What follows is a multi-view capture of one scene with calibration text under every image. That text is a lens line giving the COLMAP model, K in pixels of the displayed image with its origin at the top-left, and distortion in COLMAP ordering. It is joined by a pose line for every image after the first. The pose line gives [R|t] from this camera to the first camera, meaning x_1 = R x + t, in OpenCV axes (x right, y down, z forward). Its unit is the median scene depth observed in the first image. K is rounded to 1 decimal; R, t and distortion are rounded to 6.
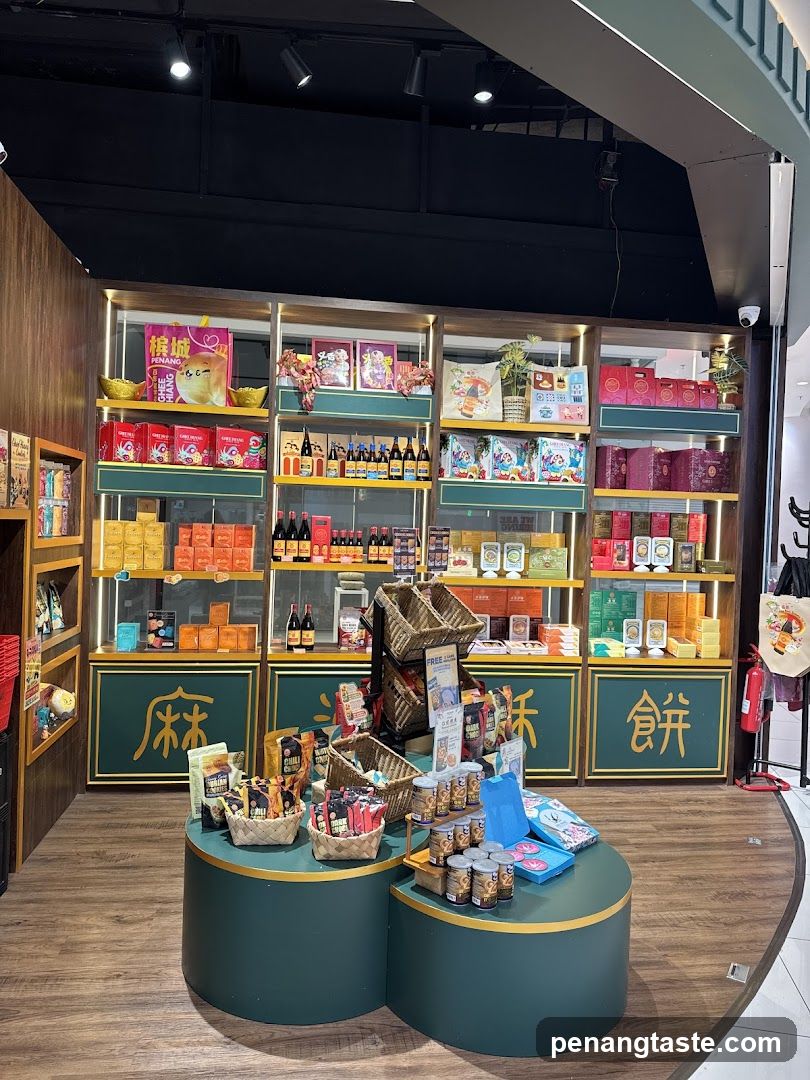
lens RADIAL K [[781.8, 0, 392.6], [0, 781.8, 529.6], [0, 0, 1]] dist [0.007134, -0.003873]
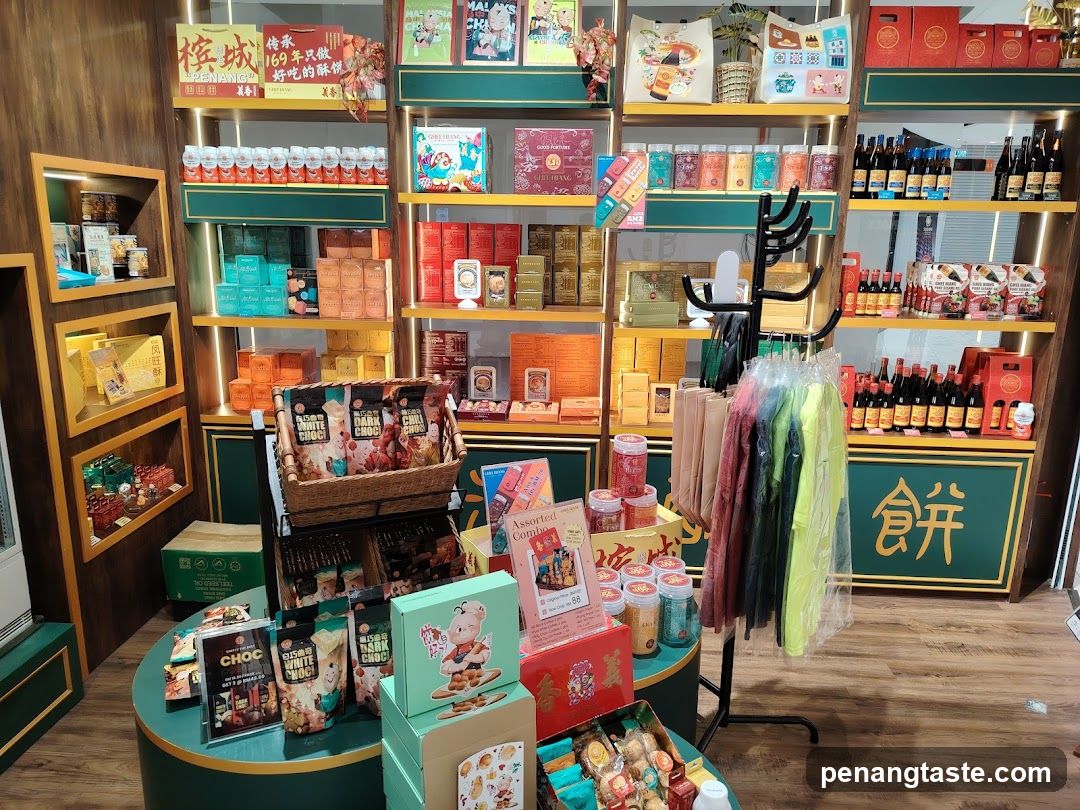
lens RADIAL K [[781.8, 0, 524.8], [0, 781.8, 410.5], [0, 0, 1]] dist [0.007134, -0.003873]
pose [[0.982811, 0.022054, -0.183292, 0.106538], [0.017123, 0.977671, 0.209444, -0.018353], [0.183819, -0.208982, 0.960488, 0.235971]]
